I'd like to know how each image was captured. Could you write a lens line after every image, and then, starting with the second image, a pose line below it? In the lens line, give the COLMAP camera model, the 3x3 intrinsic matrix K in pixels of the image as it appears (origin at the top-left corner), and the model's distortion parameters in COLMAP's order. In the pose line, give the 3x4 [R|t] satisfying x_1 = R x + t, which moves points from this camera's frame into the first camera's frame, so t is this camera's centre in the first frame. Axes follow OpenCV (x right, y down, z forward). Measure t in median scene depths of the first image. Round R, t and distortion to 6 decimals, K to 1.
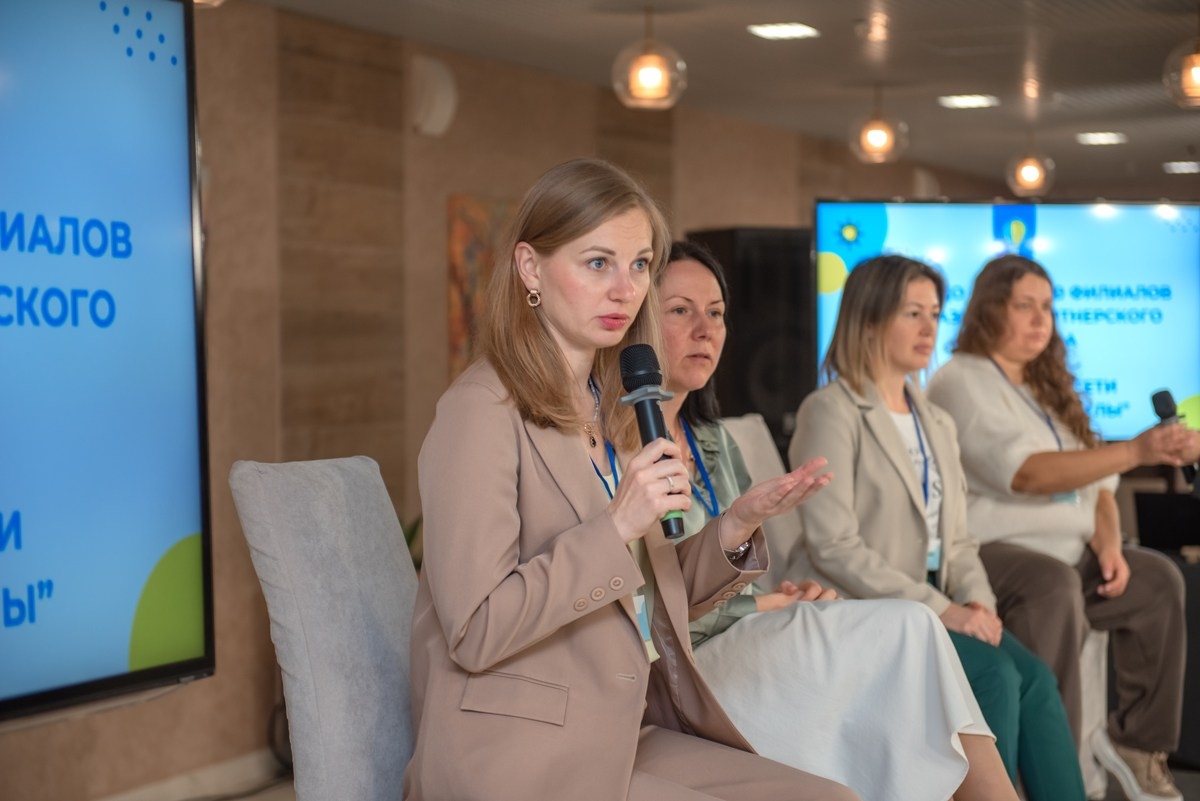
lens RADIAL K [[2131.2, 0, 600.5], [0, 2131.2, 400.3], [0, 0, 1]] dist [0.193566, 0.000000]
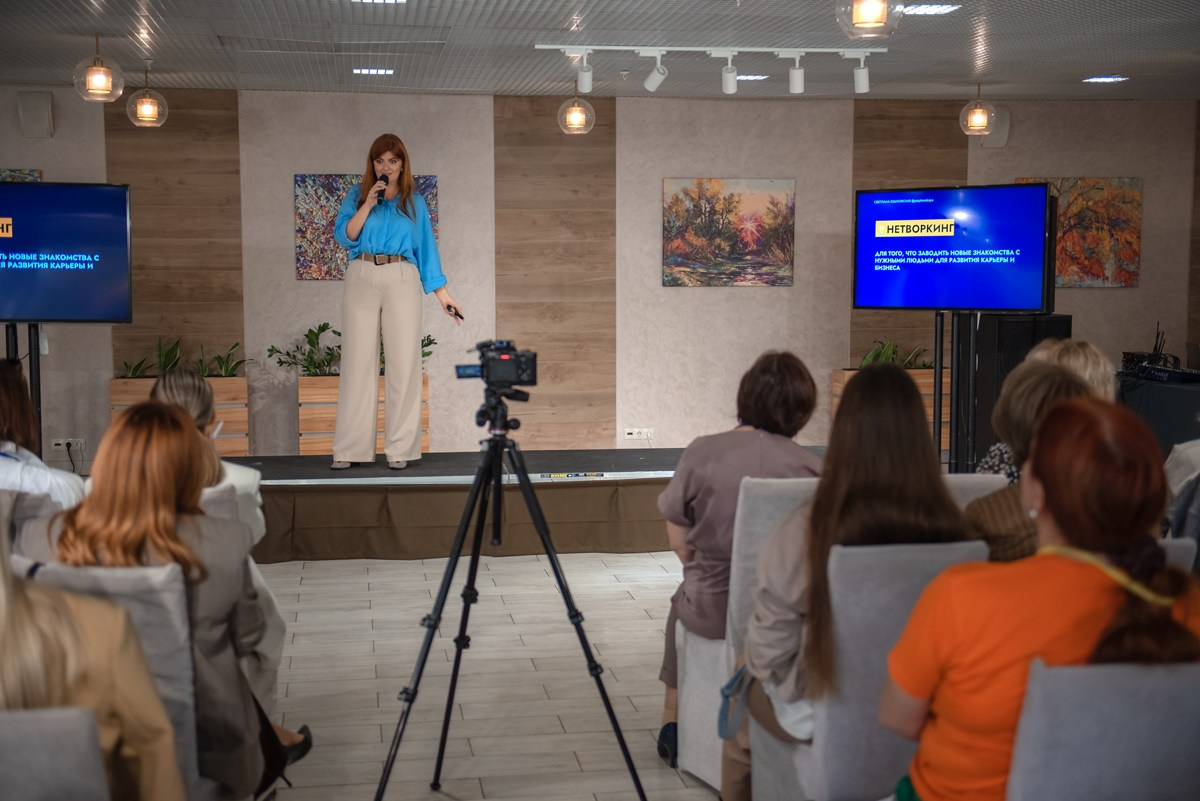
lens RADIAL K [[1578.0, 0, 594.6], [0, 1578.0, 405.1], [0, 0, 1]] dist [0.132436, 0.000000]
pose [[0.538252, 0.086748, -0.838307, 1.049824], [-0.038432, 0.996180, 0.078408, 0.004840], [0.841907, -0.009986, 0.539530, -0.062200]]
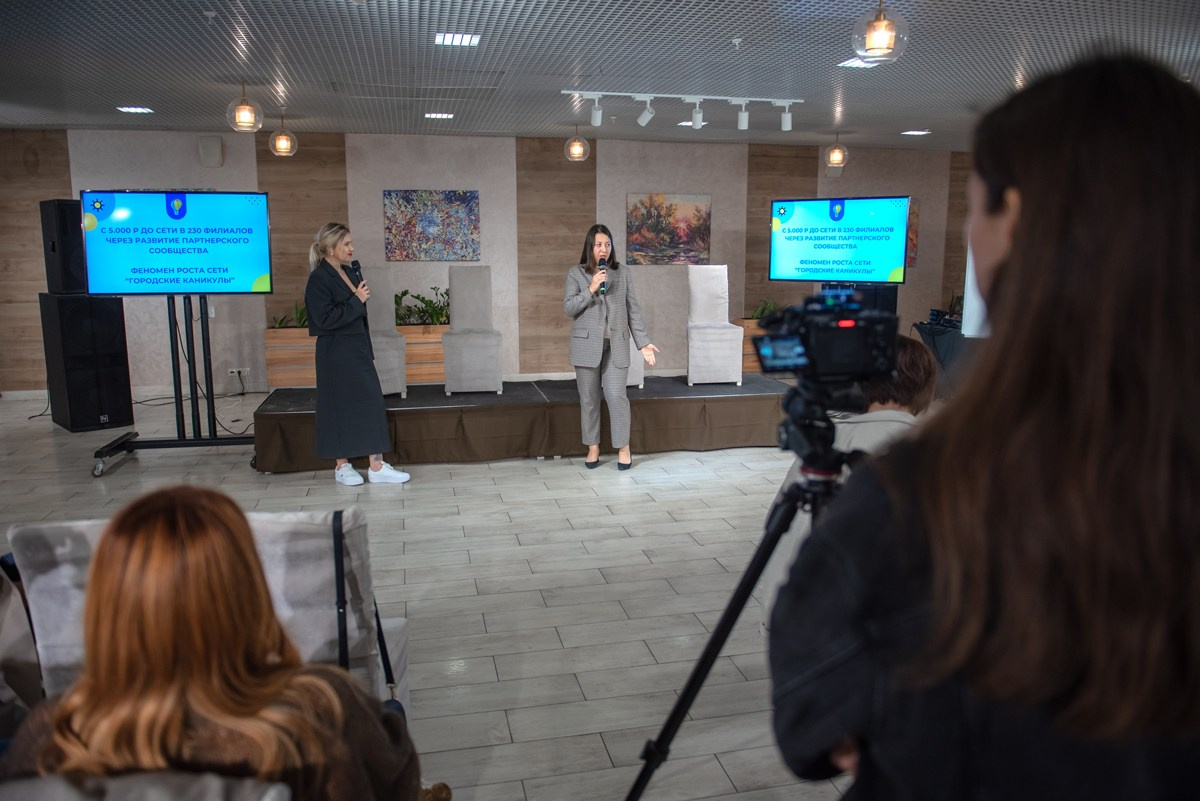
lens RADIAL K [[839.1, 0, 596.3], [0, 839.1, 402.1], [0, 0, 1]] dist [-0.042267, -0.000538]
pose [[0.595559, 0.154269, -0.788359, 0.774214], [-0.038437, 0.985735, 0.163856, 0.006788], [0.802391, -0.067283, 0.592993, 0.033549]]
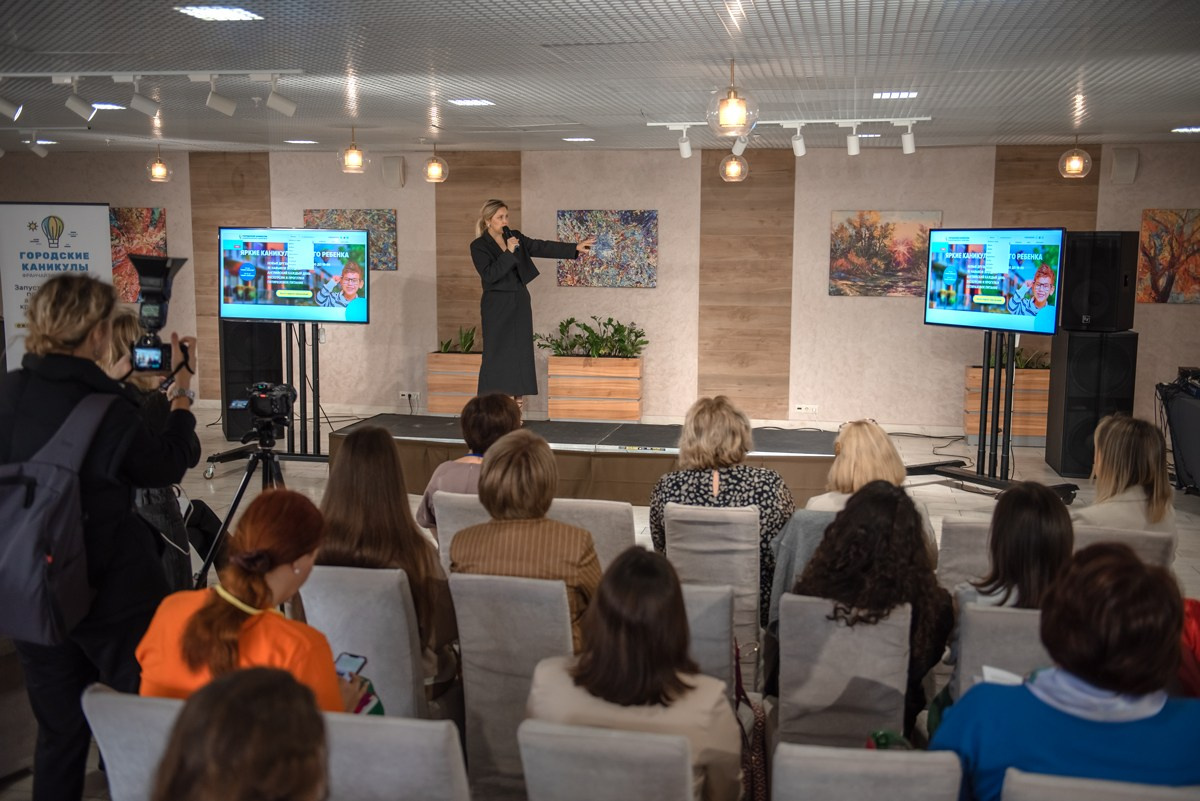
lens RADIAL K [[1179.4, 0, 610.7], [0, 1179.4, 408.2], [0, 0, 1]] dist [0.056952, 0.000000]
pose [[0.218703, 0.150443, -0.964125, 1.172587], [-0.048532, 0.988498, 0.143237, -0.052071], [0.974584, 0.015465, 0.223488, 0.234912]]
